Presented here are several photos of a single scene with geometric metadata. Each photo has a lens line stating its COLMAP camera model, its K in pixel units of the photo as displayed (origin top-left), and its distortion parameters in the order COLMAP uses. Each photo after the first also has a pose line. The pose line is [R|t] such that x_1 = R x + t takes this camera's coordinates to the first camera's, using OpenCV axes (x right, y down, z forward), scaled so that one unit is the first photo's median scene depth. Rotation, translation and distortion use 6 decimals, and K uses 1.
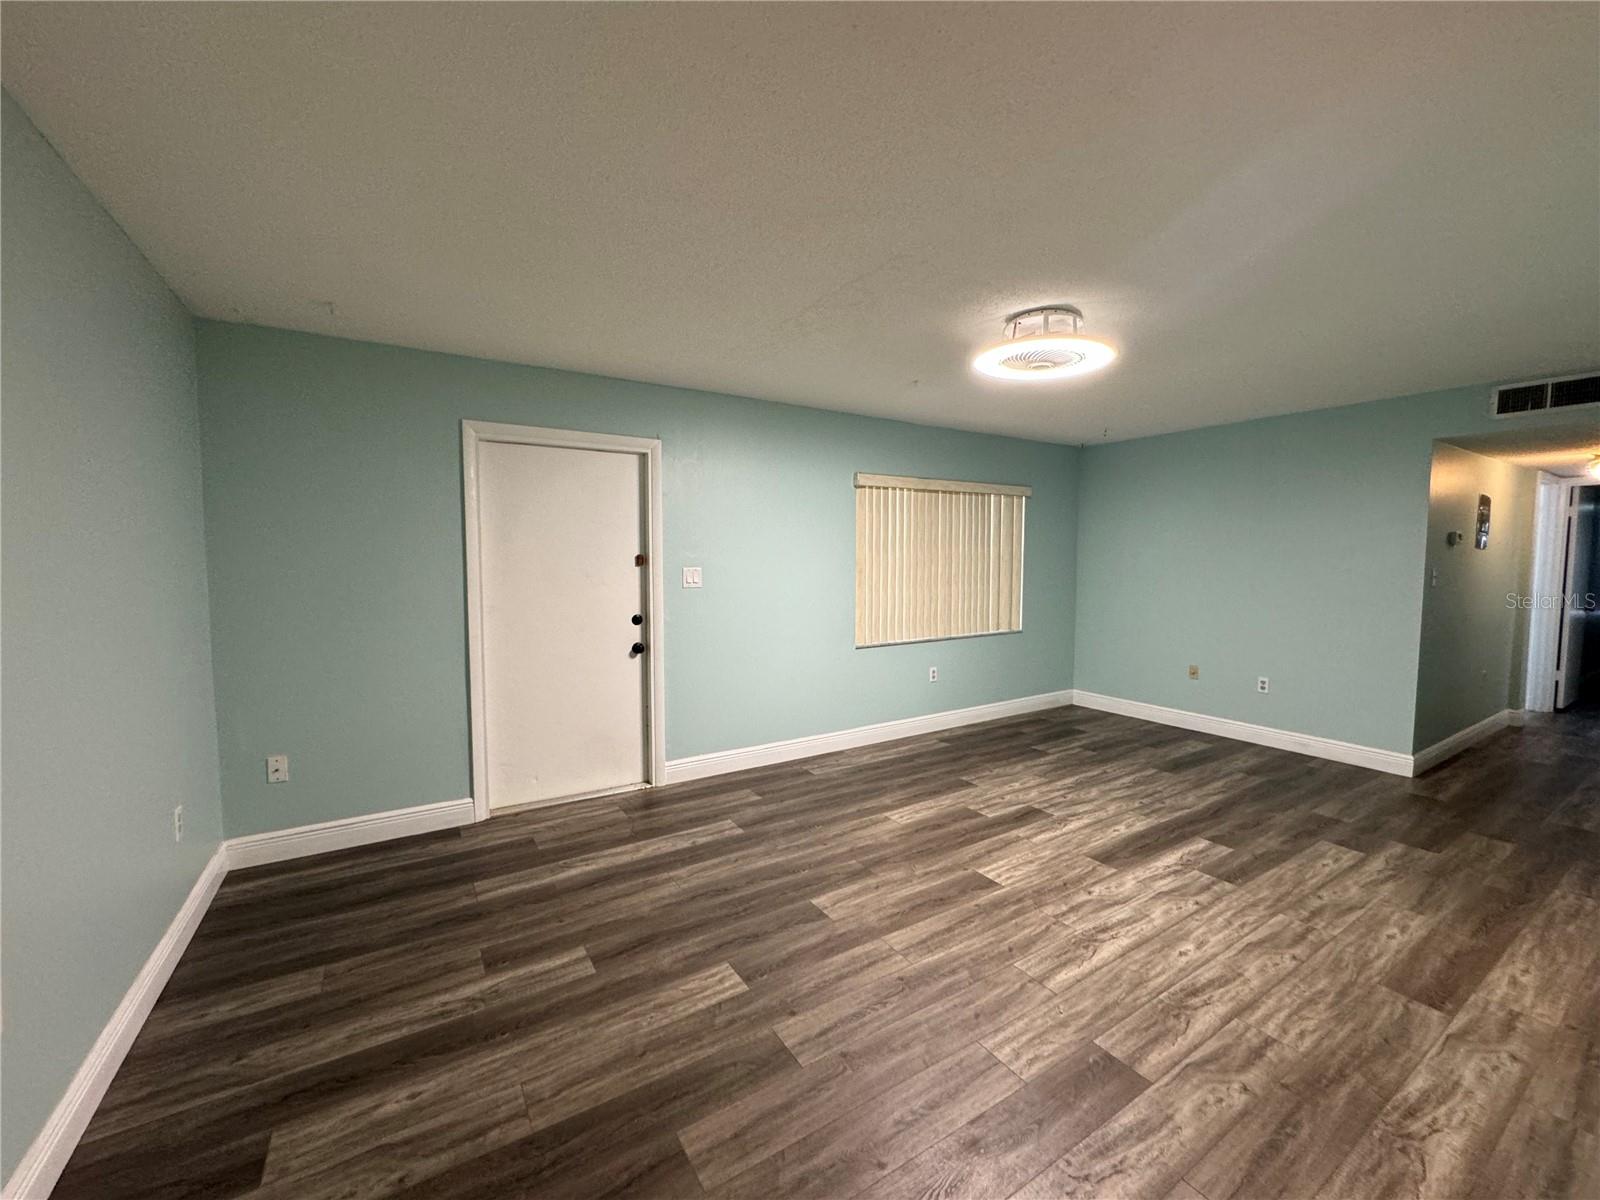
lens RADIAL K [[637.9, 0, 801.5], [0, 637.9, 597.2], [0, 0, 1]] dist [-0.000116, -0.000197]
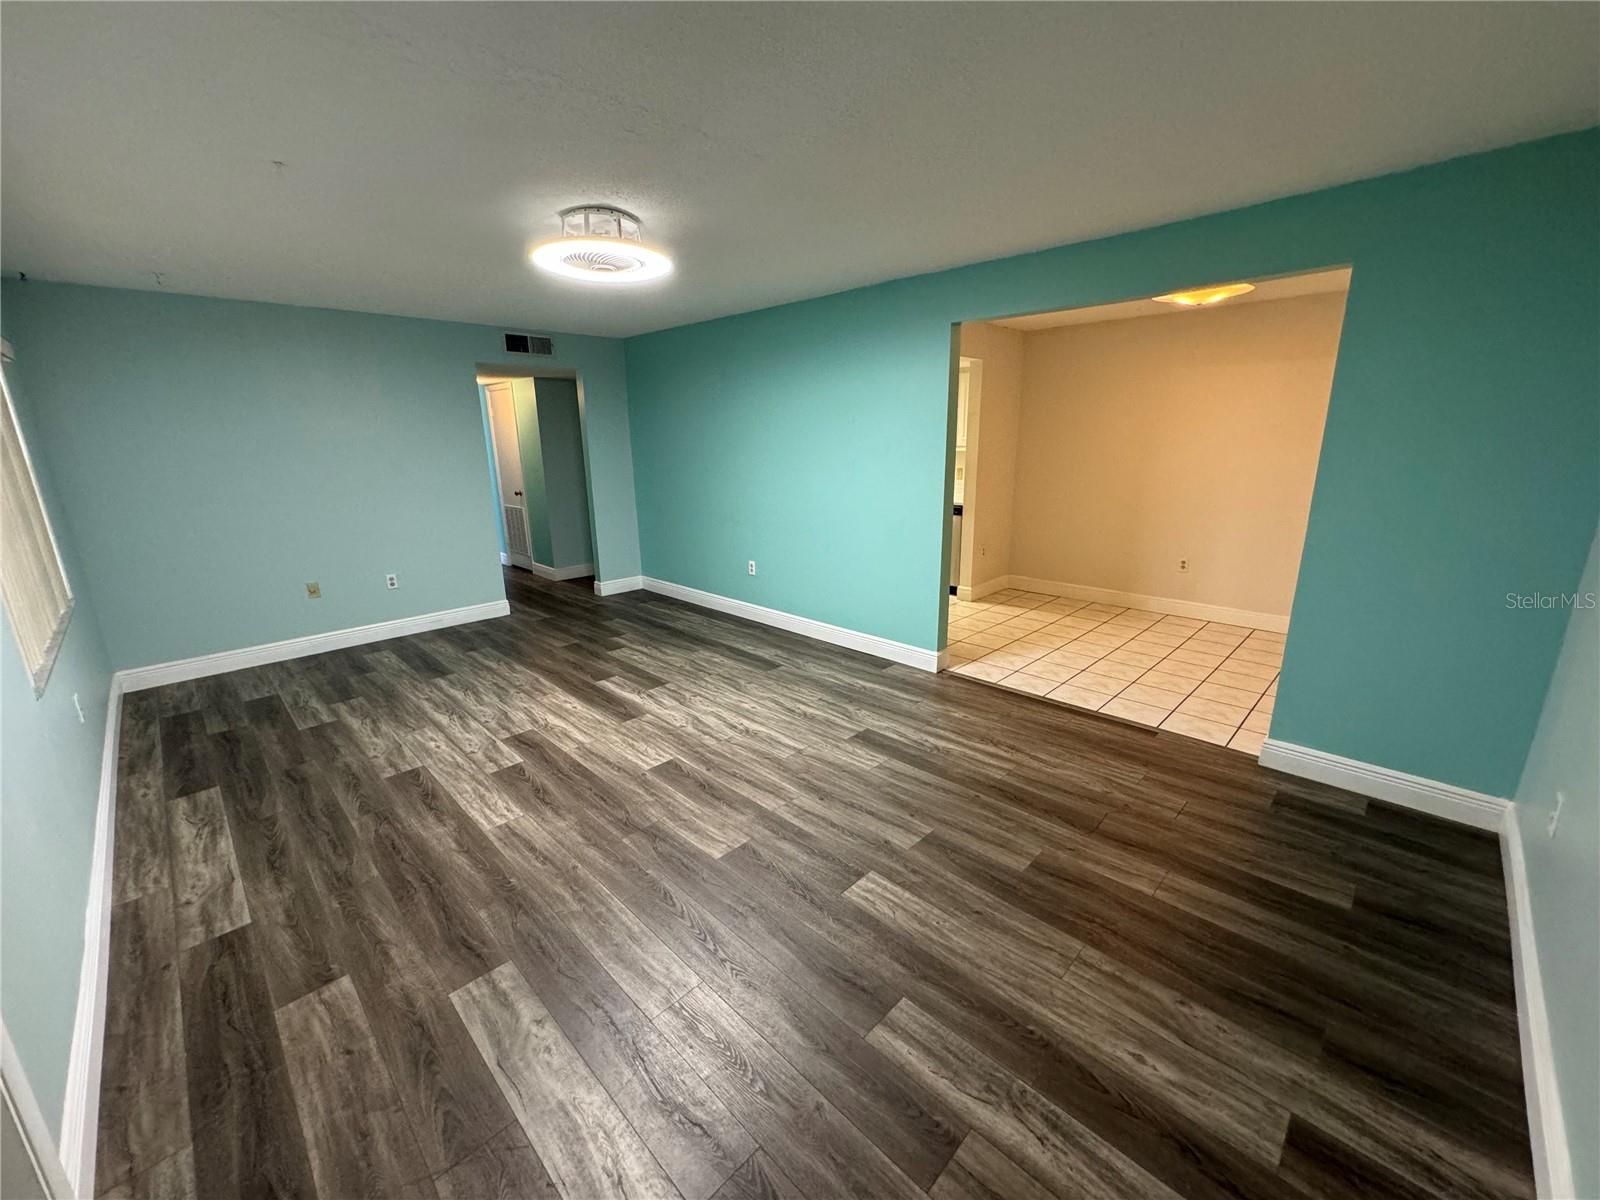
lens RADIAL K [[637.9, 0, 799.3], [0, 637.9, 608.9], [0, 0, 1]] dist [-0.000116, -0.000197]
pose [[-0.223777, -0.256813, 0.940197, -0.716786], [0.075703, 0.957166, 0.279466, -0.104144], [-0.971696, 0.133714, -0.194751, 0.934007]]
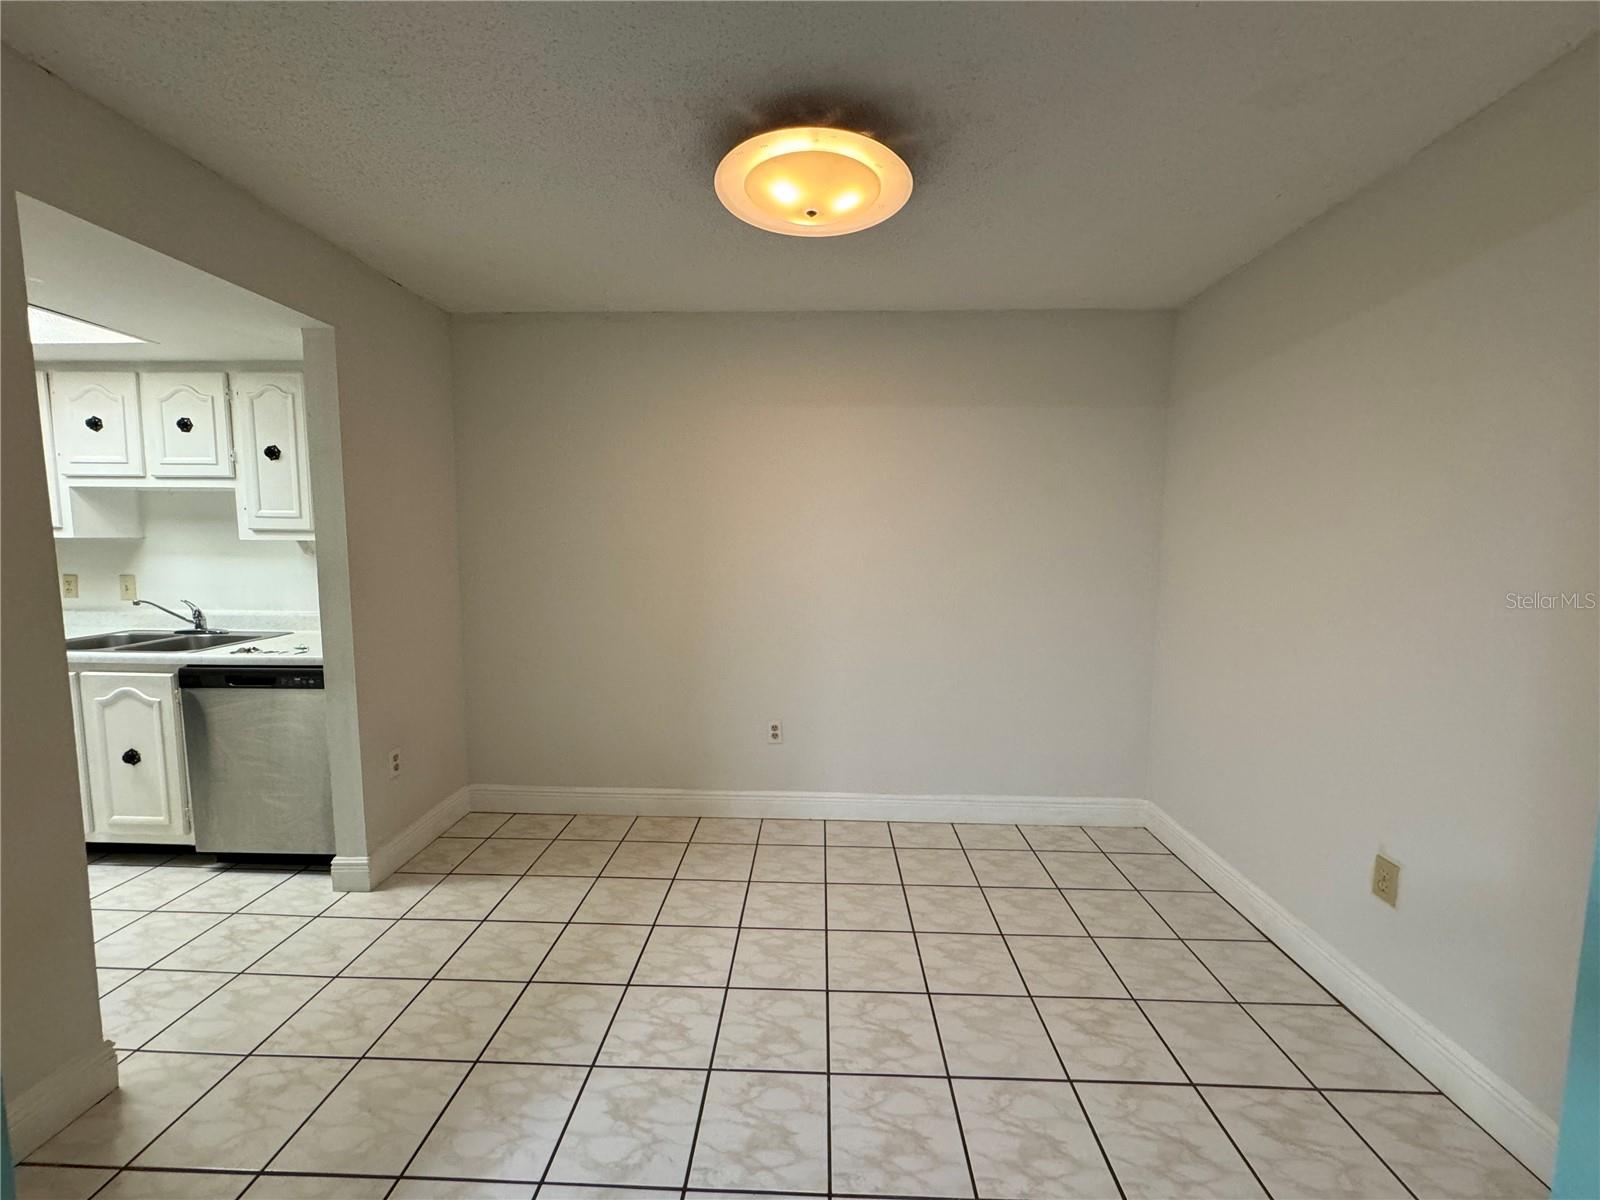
lens RADIAL K [[637.9, 0, 796.3], [0, 637.9, 600.3], [0, 0, 1]] dist [-0.000116, -0.000197]
pose [[-0.826867, -0.064619, 0.558672, 0.180349], [0.025316, 0.988093, 0.151758, -0.012017], [-0.561827, 0.139627, -0.815386, 0.308267]]
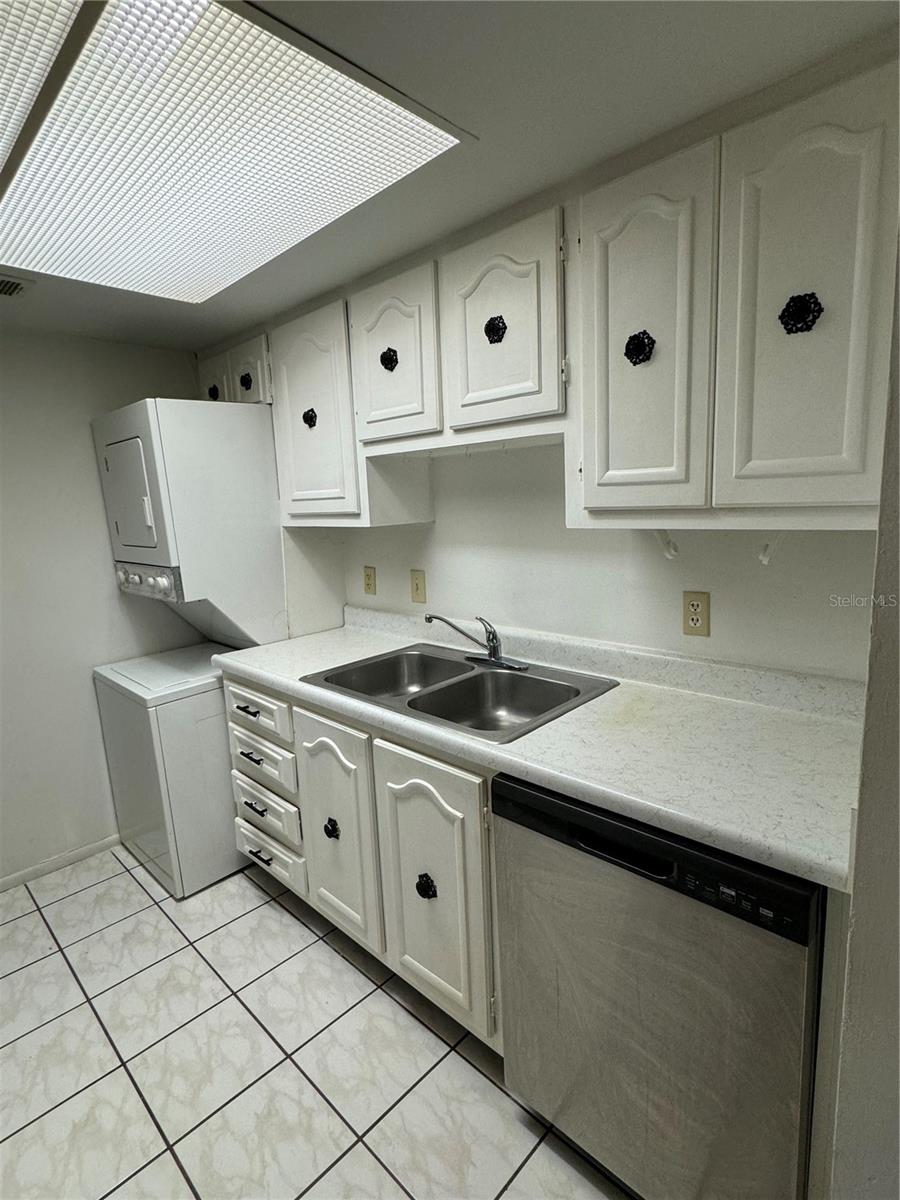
lens RADIAL K [[602.8, 0, 448.4], [0, 602.8, 597.0], [0, 0, 1]] dist [-0.009778, 0.008034]
pose [[-0.234080, -0.153153, 0.960078, 0.873760], [0.107534, 0.977376, 0.182131, -0.022296], [-0.966252, 0.145874, -0.212316, 0.203742]]
